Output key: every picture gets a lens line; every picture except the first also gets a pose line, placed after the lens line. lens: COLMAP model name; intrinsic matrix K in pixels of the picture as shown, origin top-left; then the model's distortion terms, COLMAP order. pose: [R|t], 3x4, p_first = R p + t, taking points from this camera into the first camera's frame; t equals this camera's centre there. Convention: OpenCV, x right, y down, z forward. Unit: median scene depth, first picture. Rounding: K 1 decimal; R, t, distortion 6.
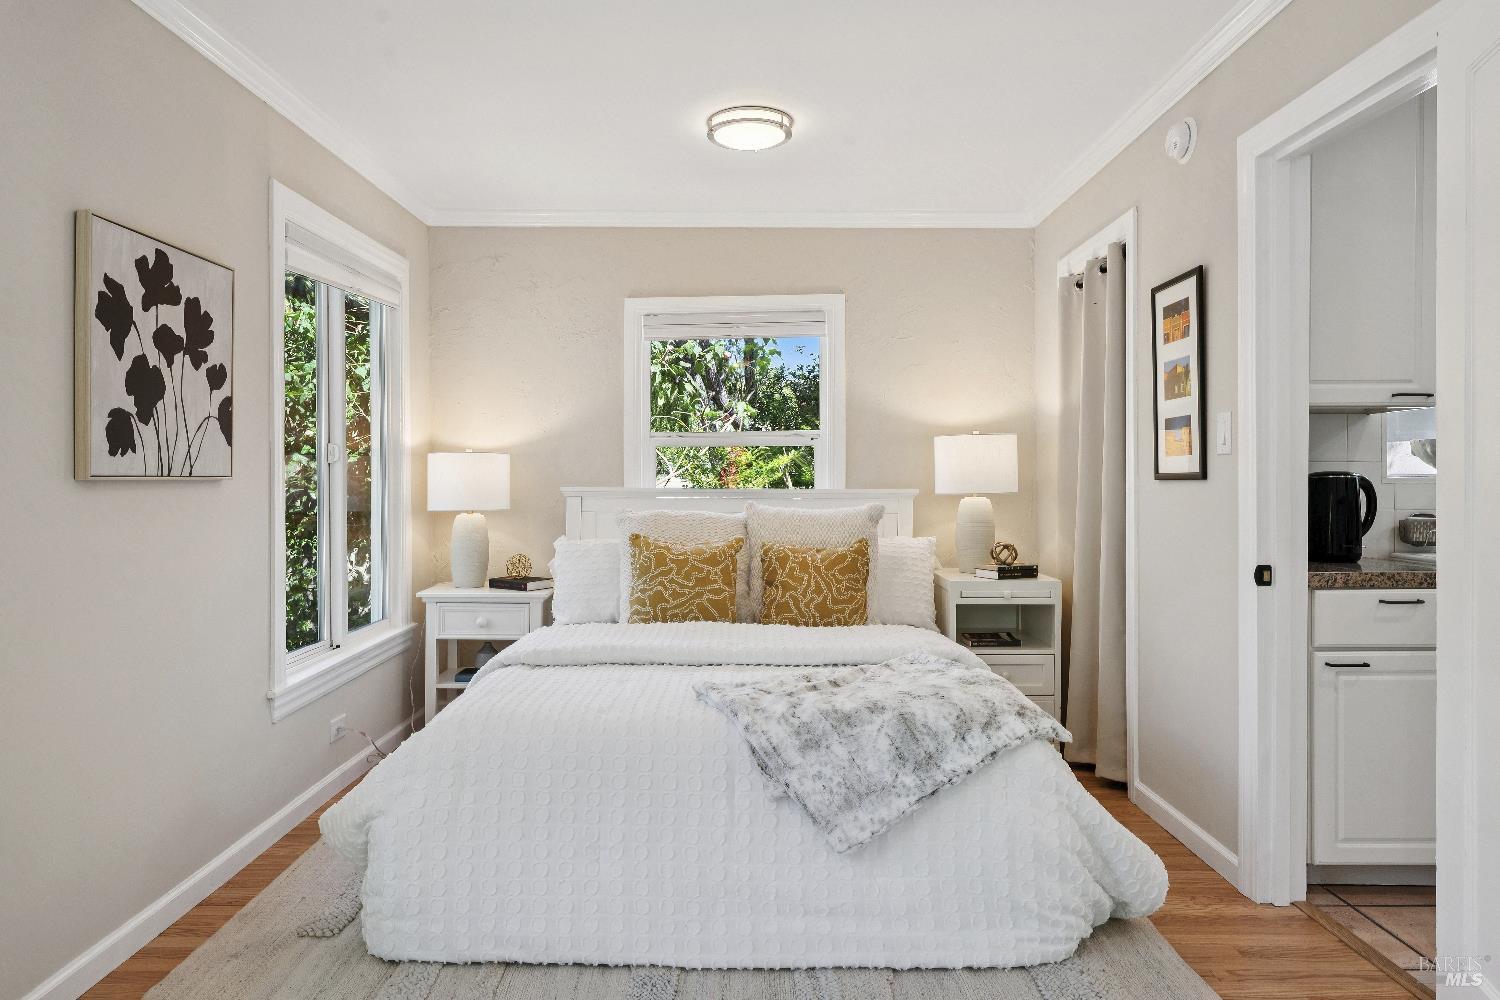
lens RADIAL K [[954.8, 0, 719.1], [0, 954.8, 478.2], [0, 0, 1]] dist [0.001669, 0.000641]
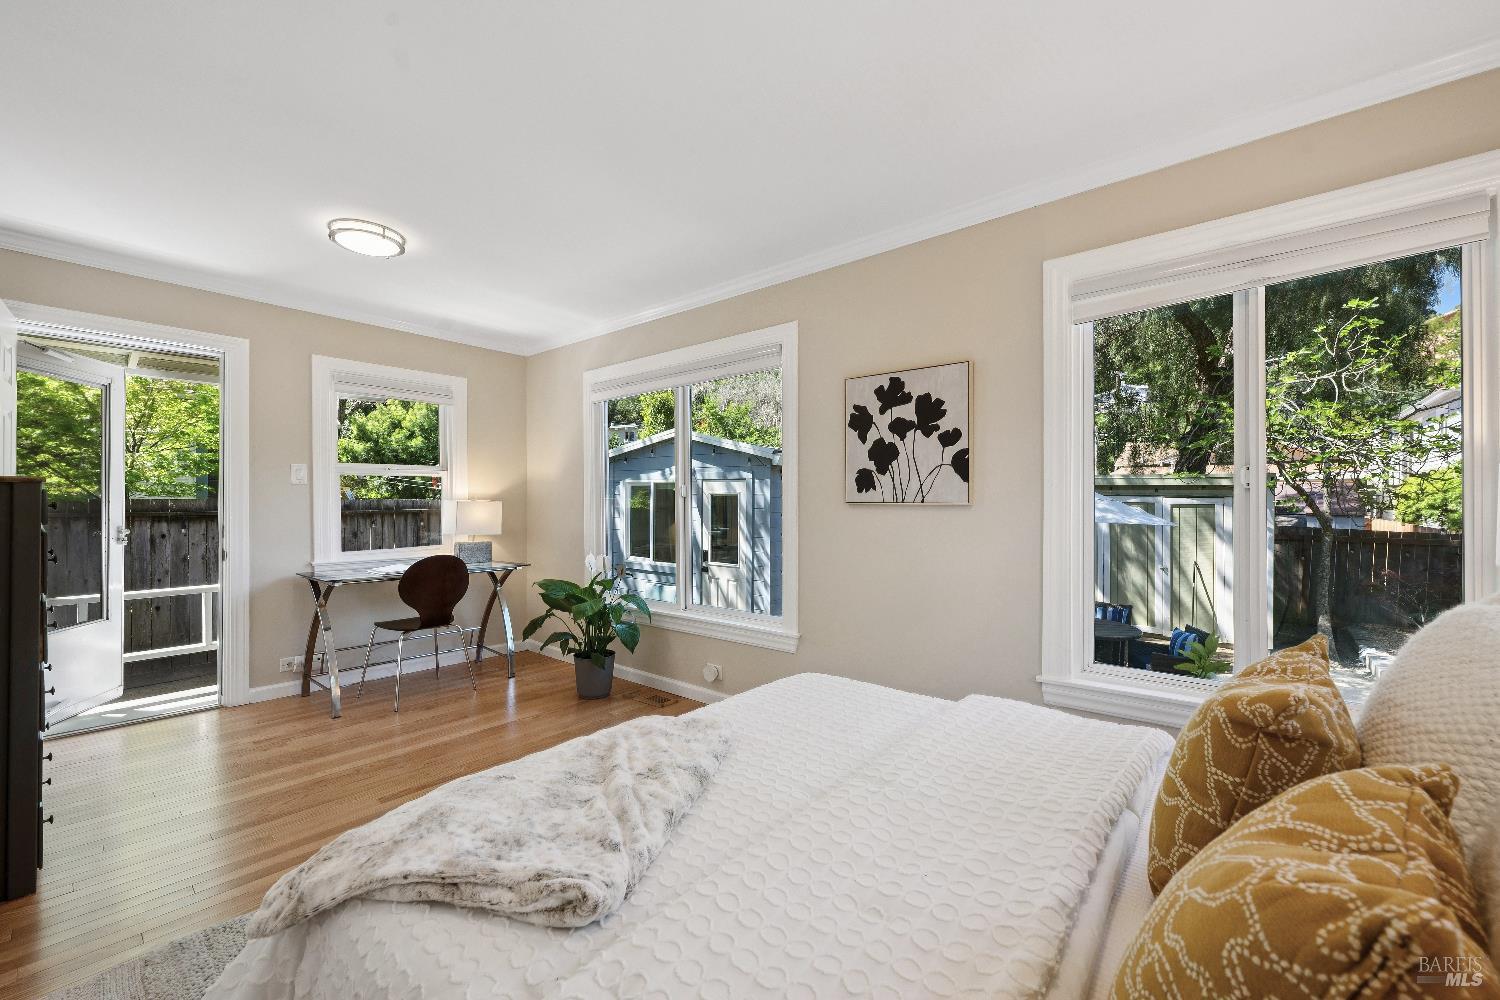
lens RADIAL K [[600.9, 0, 751.0], [0, 600.9, 501.6], [0, 0, 1]] dist [-0.000333, 0.000028]
pose [[-0.618649, 0.009664, -0.785608, 0.457019], [0.002833, 0.999945, 0.010070, -0.015620], [0.785662, 0.004004, -0.618643, 1.435909]]
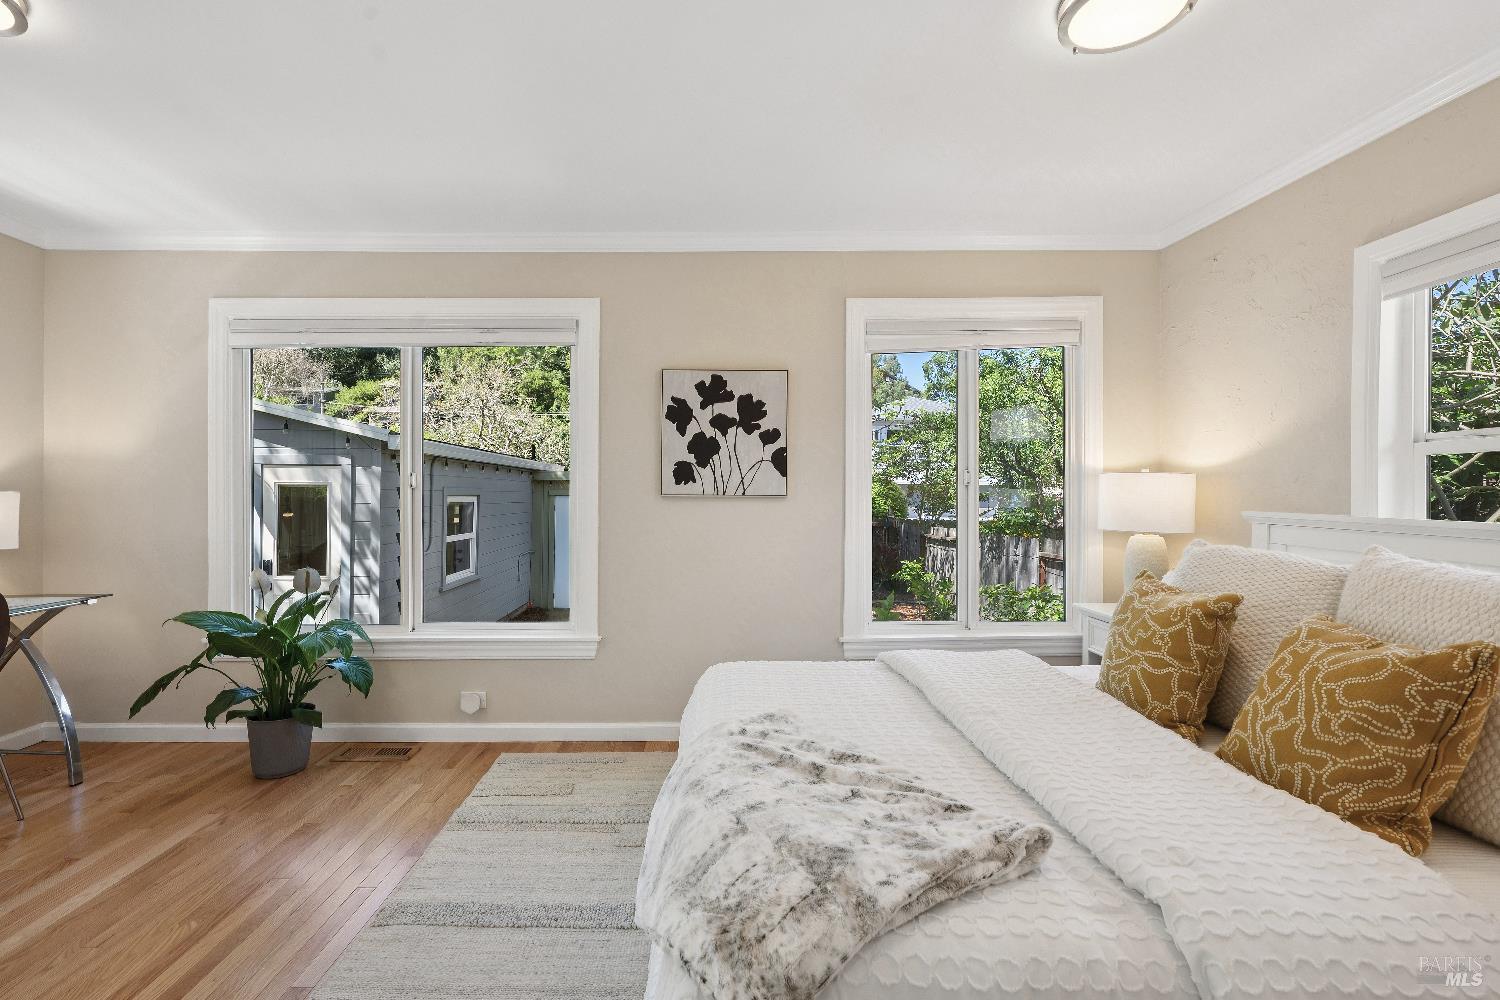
lens RADIAL K [[642.9, 0, 714.2], [0, 642.9, 496.1], [0, 0, 1]] dist [-0.000561, 0.000084]
pose [[0.030255, 0.009413, -0.999498, 0.657373], [-0.006151, 0.999938, 0.009231, -0.010837], [0.999523, 0.005869, 0.030311, 0.924854]]
